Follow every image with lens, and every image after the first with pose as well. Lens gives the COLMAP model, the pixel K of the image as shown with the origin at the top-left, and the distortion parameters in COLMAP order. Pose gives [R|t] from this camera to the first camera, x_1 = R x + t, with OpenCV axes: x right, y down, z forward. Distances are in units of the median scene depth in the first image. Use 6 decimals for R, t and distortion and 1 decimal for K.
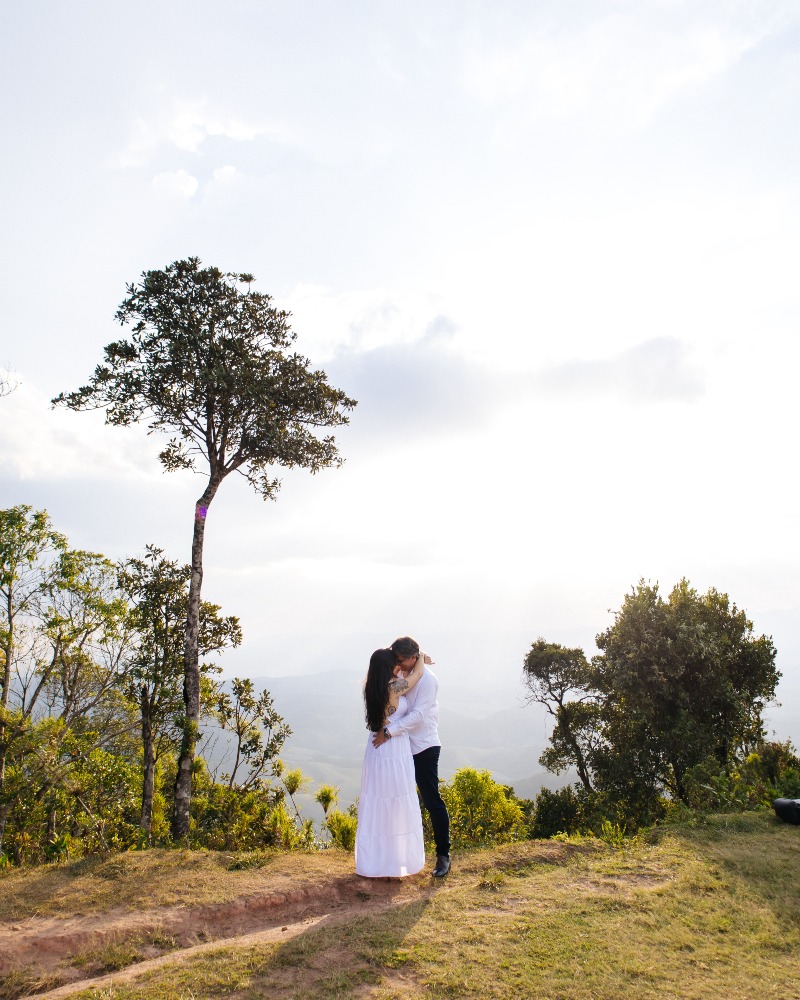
lens RADIAL K [[772.5, 0, 400.0], [0, 772.5, 500.0], [0, 0, 1]] dist [-0.009714, -0.003084]
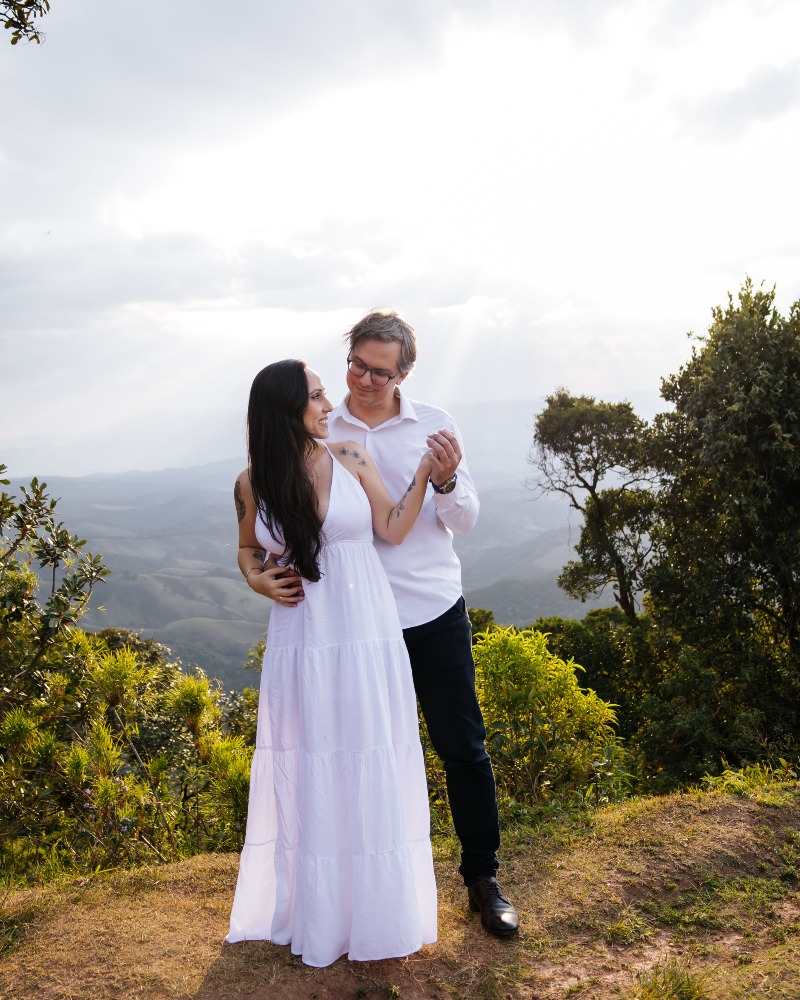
lens RADIAL K [[944.4, 0, 400.0], [0, 944.4, 500.0], [0, 0, 1]] dist [-0.001740, -0.001169]
pose [[0.995660, -0.029677, 0.088206, -0.012845], [0.005972, 0.966213, 0.257674, 0.075898], [-0.092873, -0.256029, 0.962197, 0.291621]]
